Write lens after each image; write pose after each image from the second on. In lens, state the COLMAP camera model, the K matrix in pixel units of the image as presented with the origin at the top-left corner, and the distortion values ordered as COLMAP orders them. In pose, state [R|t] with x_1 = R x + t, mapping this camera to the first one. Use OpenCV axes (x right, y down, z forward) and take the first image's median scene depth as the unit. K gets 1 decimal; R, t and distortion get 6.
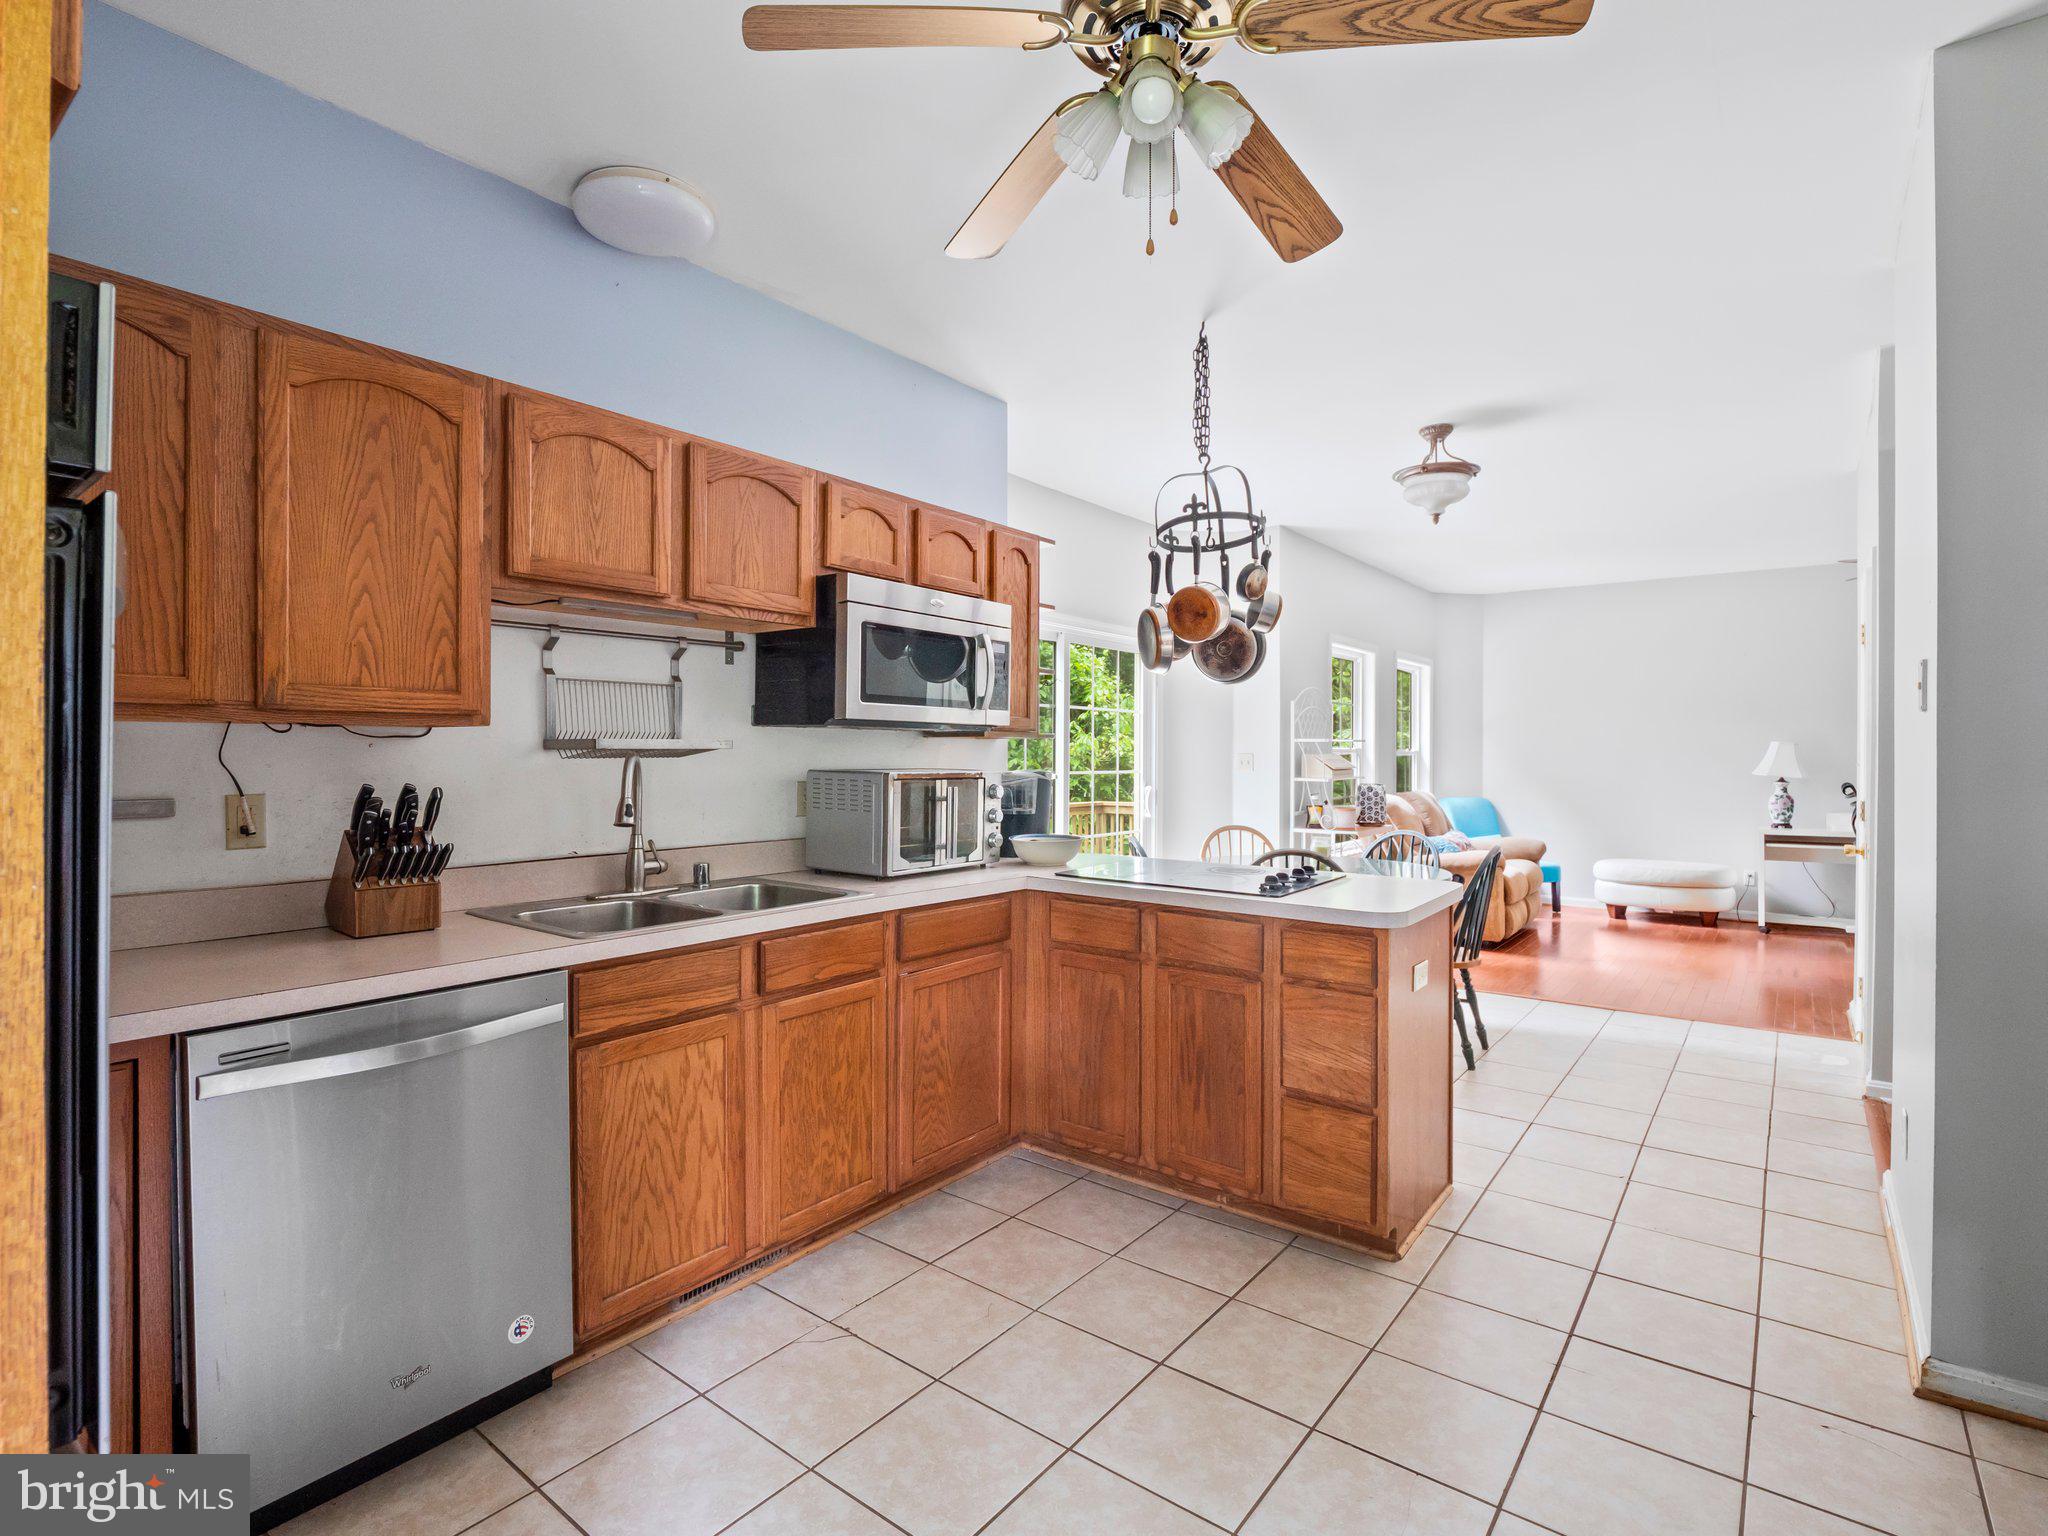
lens RADIAL K [[1003.5, 0, 1019.7], [0, 1003.5, 757.7], [0, 0, 1]] dist [0.002179, -0.000364]
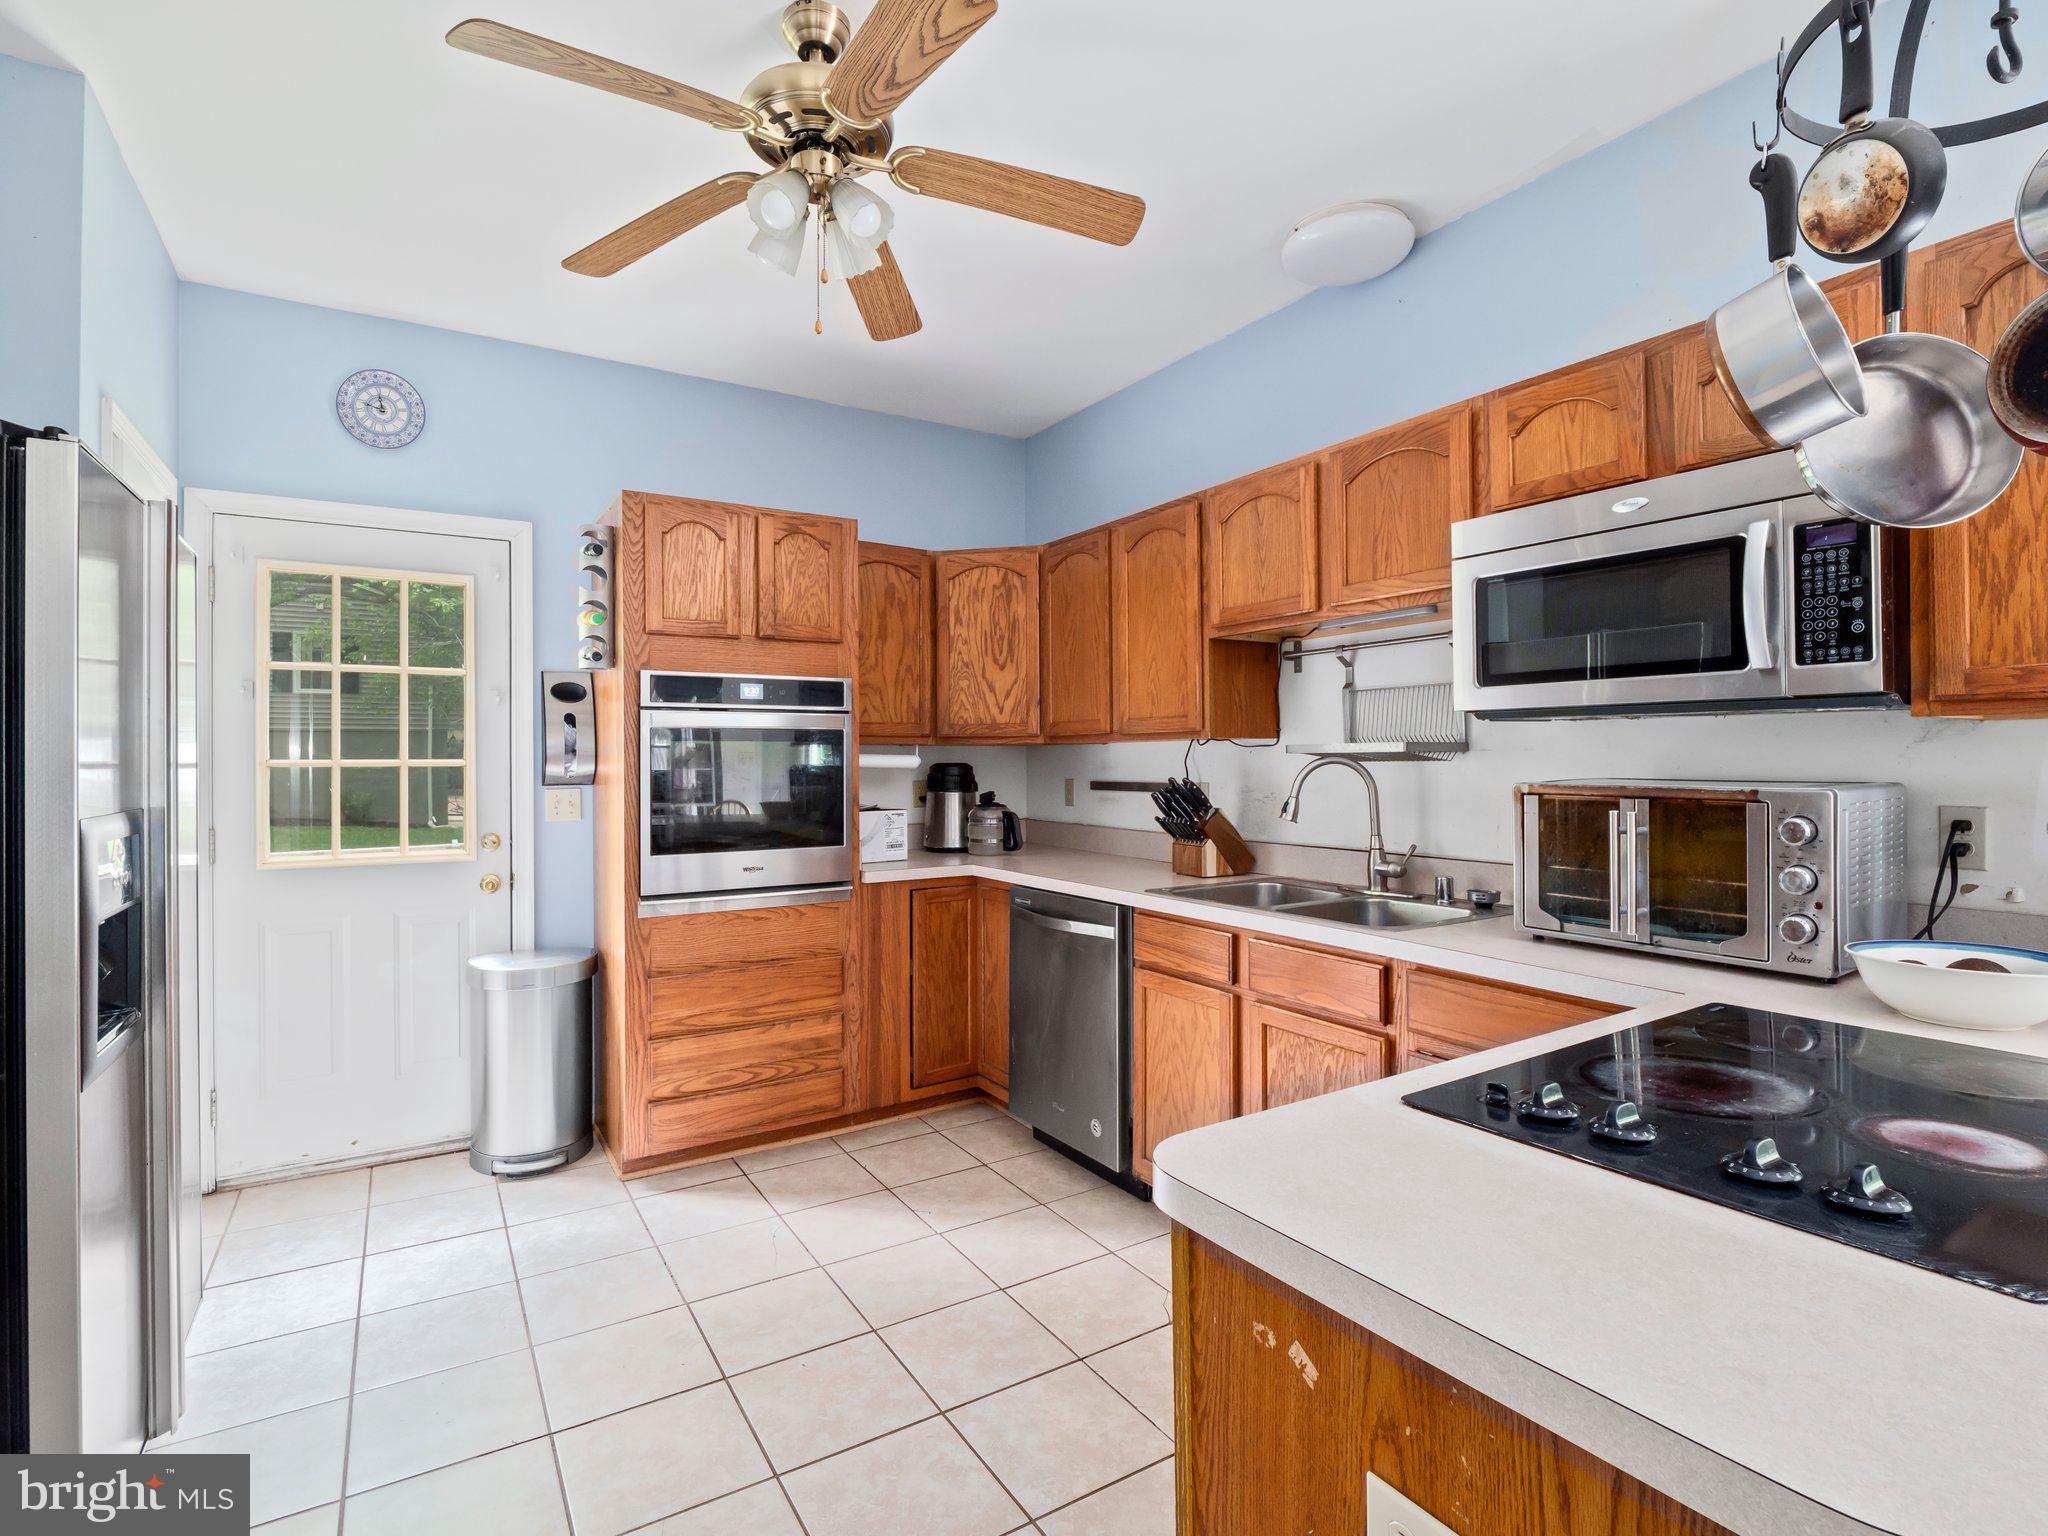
lens RADIAL K [[1003.5, 0, 1019.7], [0, 1003.5, 757.7], [0, 0, 1]] dist [0.002179, -0.000364]
pose [[-0.350616, -0.000748, -0.936519, 0.679581], [-0.000387, 1.000000, -0.000654, -0.002735], [0.936519, 0.000134, -0.350616, 0.967130]]
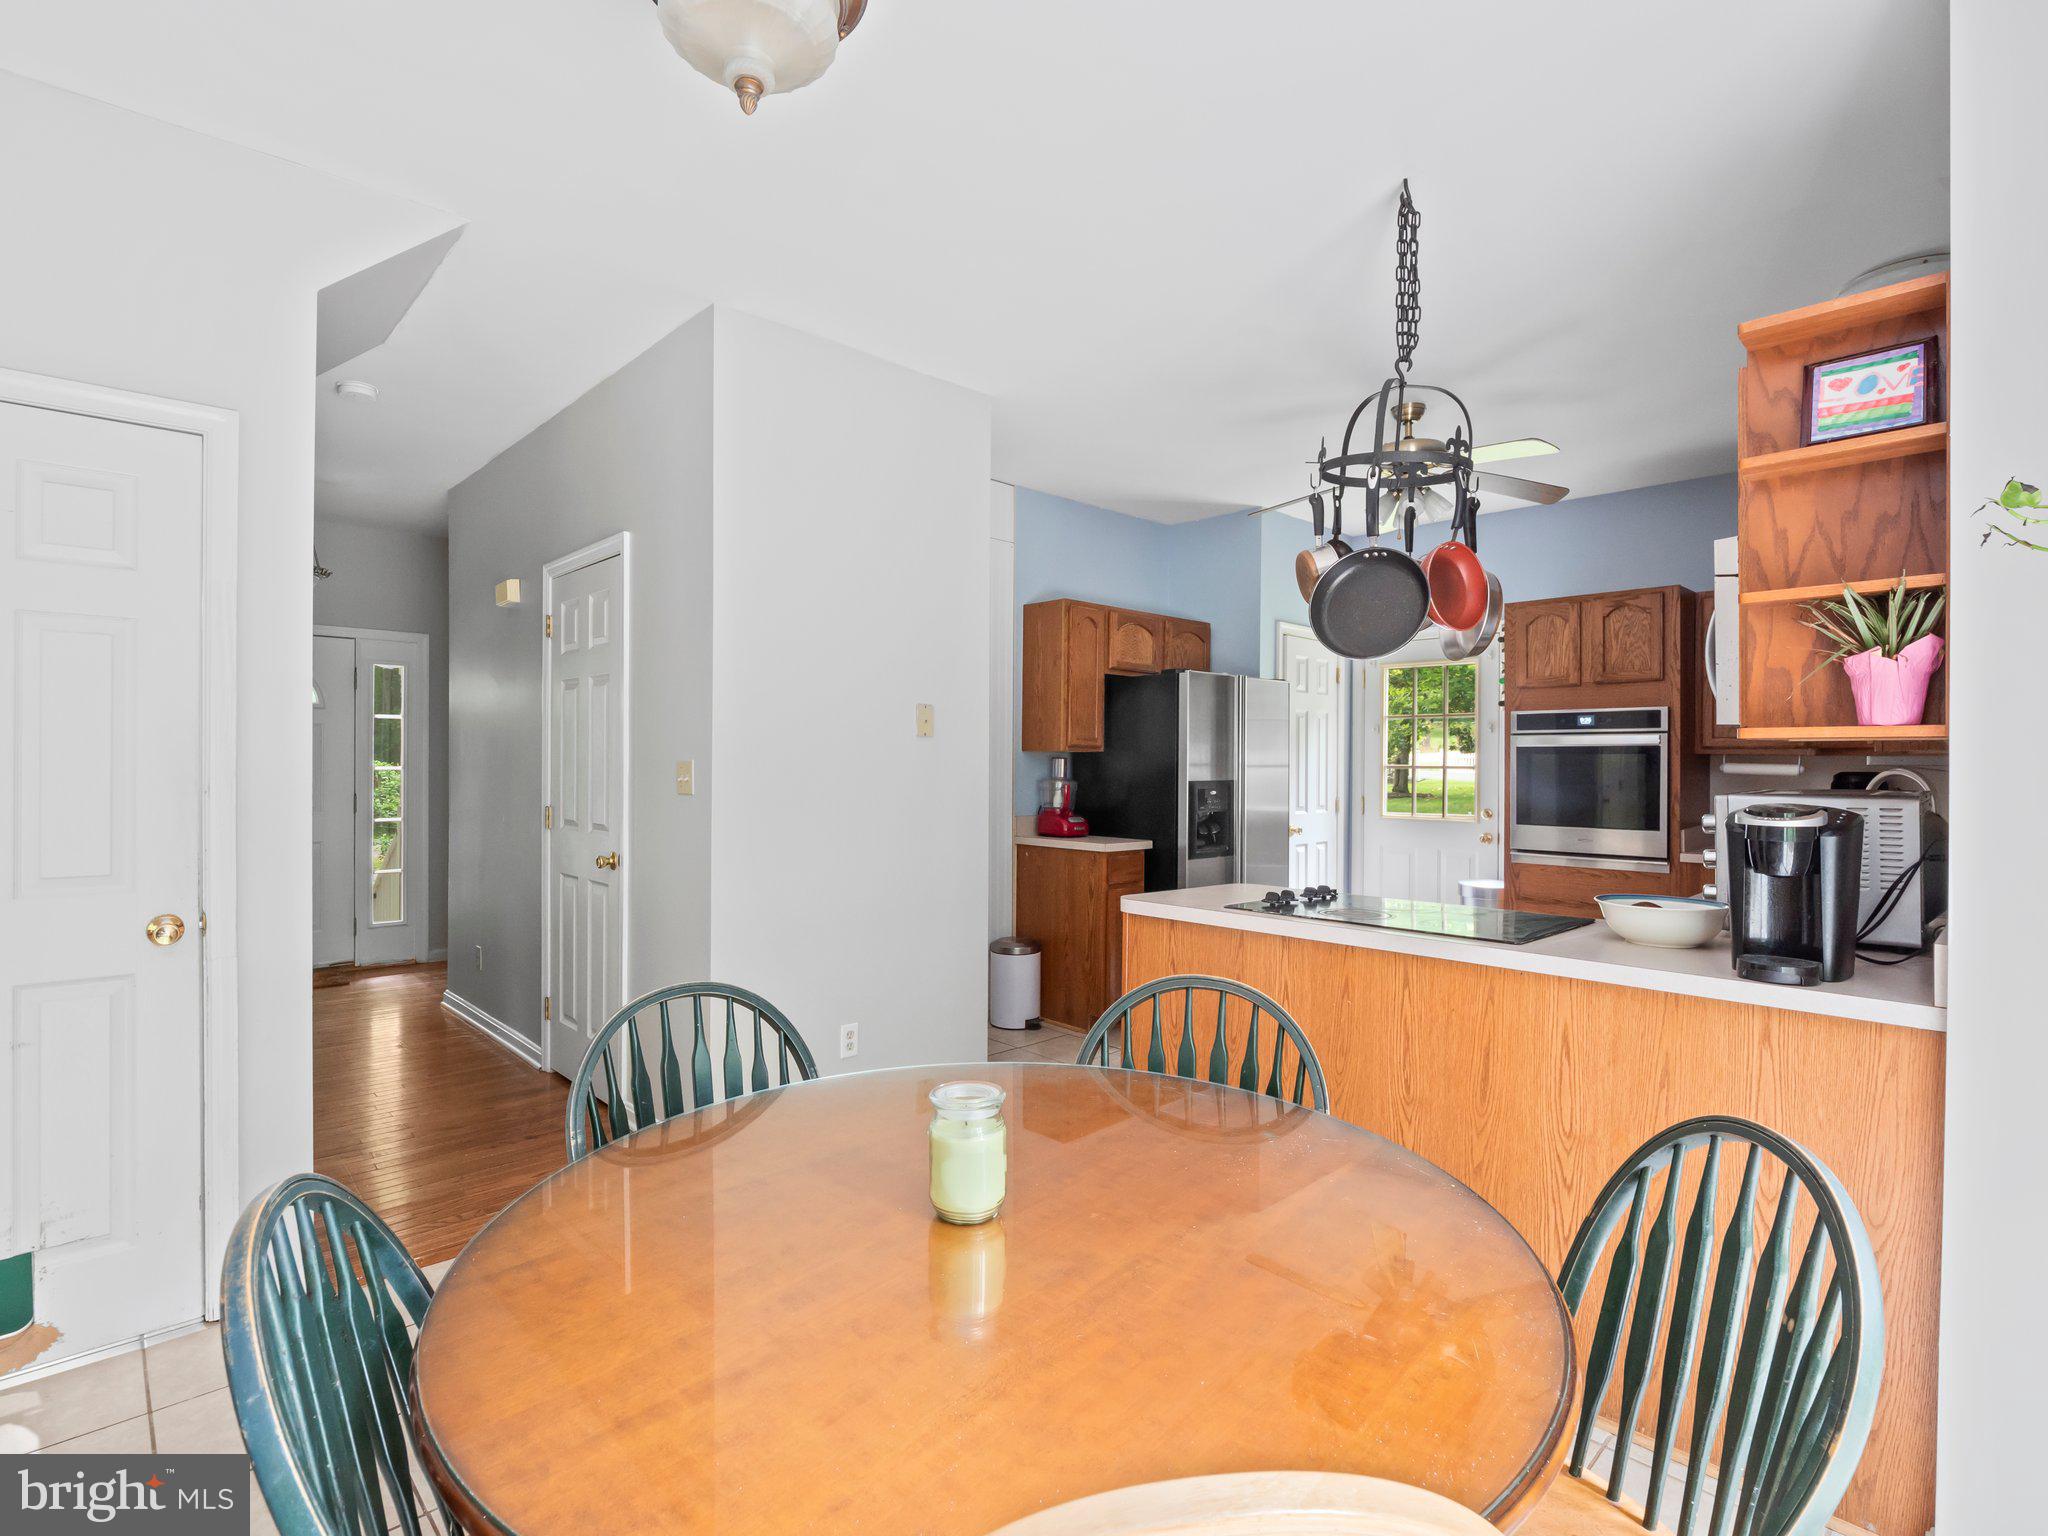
lens RADIAL K [[979.7, 0, 1030.9], [0, 979.7, 764.8], [0, 0, 1]] dist [-0.000863, -0.000395]
pose [[-0.990536, -0.008345, 0.137002, 0.421142], [-0.007647, 0.999955, 0.005618, -0.006281], [-0.137043, 0.004517, -0.990555, 2.041018]]
